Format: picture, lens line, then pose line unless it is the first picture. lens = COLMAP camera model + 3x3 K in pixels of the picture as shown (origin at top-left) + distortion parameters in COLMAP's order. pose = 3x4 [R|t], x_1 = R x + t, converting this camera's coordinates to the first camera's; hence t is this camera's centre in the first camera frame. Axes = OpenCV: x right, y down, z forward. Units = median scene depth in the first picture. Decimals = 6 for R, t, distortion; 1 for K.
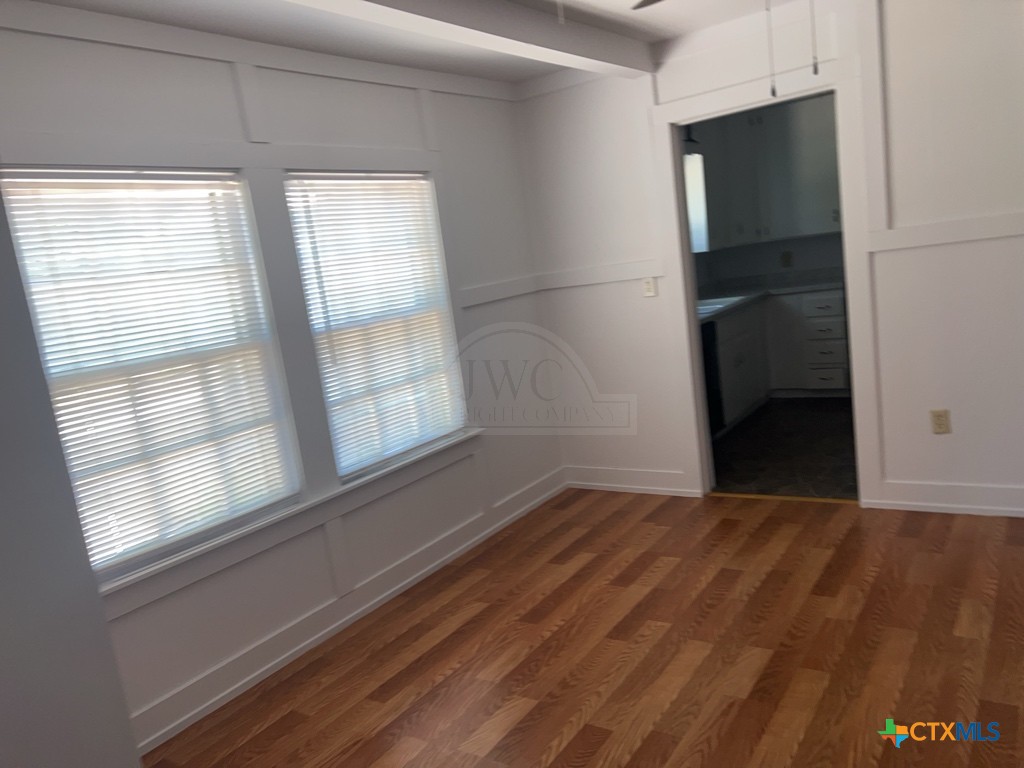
lens RADIAL K [[786.2, 0, 521.0], [0, 786.2, 392.2], [0, 0, 1]] dist [0.067495, -0.077477]
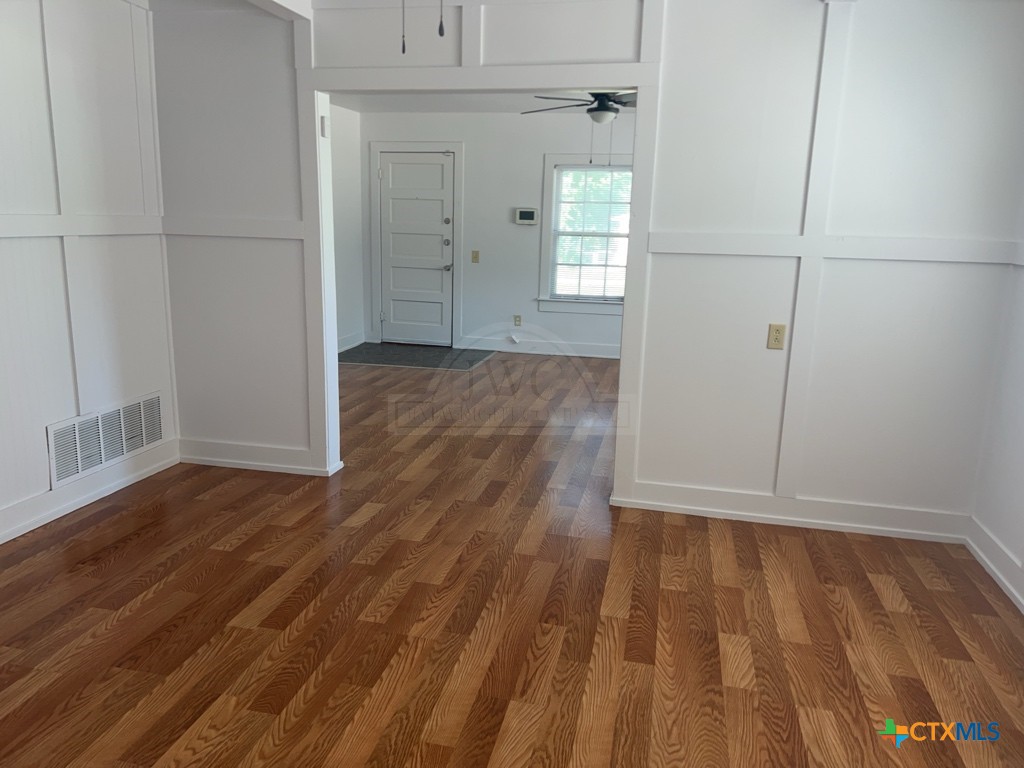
lens RADIAL K [[786.2, 0, 510.0], [0, 786.2, 385.5], [0, 0, 1]] dist [0.067495, -0.077477]
pose [[-0.923171, 0.186547, -0.336088, 0.346416], [0.036059, 0.912516, 0.407449, -0.218948], [0.382694, 0.364027, -0.849135, 1.087910]]
